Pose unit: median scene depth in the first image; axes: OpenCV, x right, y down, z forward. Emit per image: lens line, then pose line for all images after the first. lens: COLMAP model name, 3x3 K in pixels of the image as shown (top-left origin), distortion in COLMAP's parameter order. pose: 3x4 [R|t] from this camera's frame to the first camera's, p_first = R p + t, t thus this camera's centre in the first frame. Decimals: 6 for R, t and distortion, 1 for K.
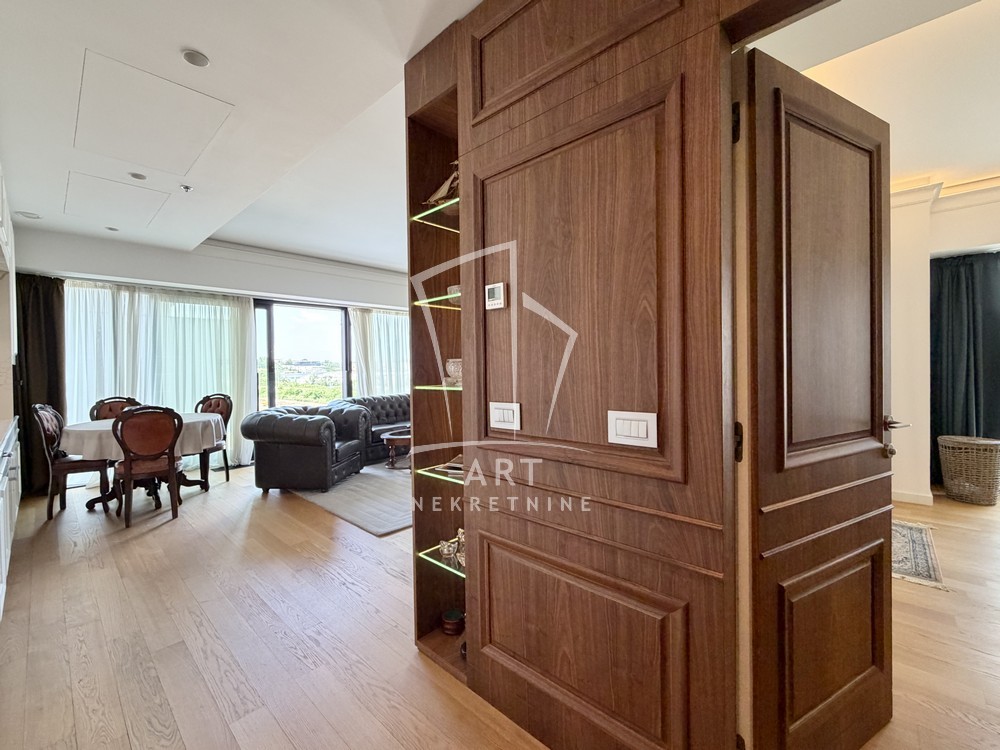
lens RADIAL K [[428.6, 0, 496.8], [0, 428.6, 366.9], [0, 0, 1]] dist [-0.002268, -0.000023]
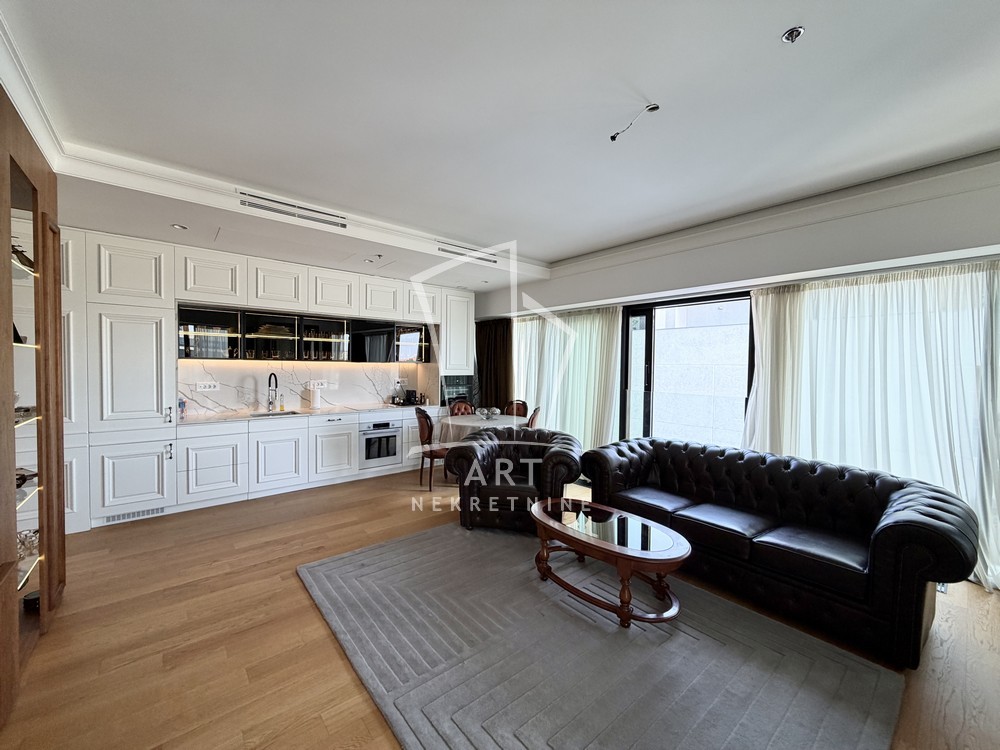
lens RADIAL K [[395.0, 0, 495.5], [0, 395.0, 369.4], [0, 0, 1]] dist [-0.001522, -0.000475]
pose [[-0.120943, 0.015113, -0.992544, 0.350718], [-0.026264, 0.999485, 0.018419, -0.045030], [0.992312, 0.028296, -0.120484, 1.015794]]
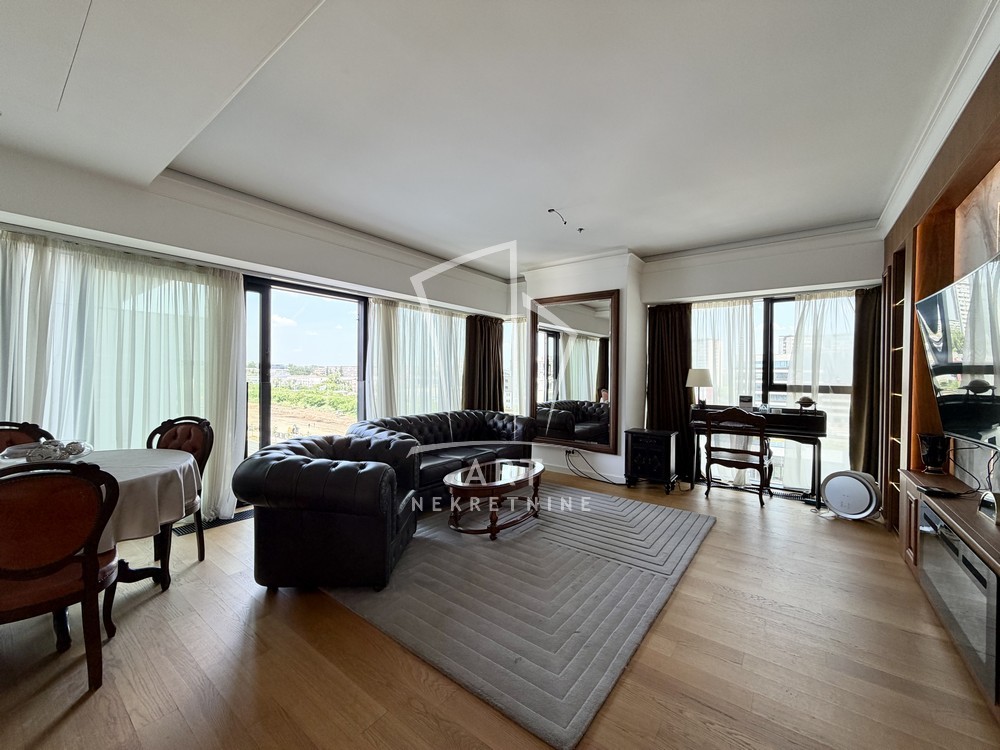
lens RADIAL K [[395.0, 0, 492.8], [0, 395.0, 371.7], [0, 0, 1]] dist [-0.001522, -0.000475]
pose [[0.994885, 0.022472, 0.098485, -0.271079], [-0.021755, 0.999728, -0.008347, -0.007904], [-0.098646, 0.006162, 0.995104, 0.388241]]
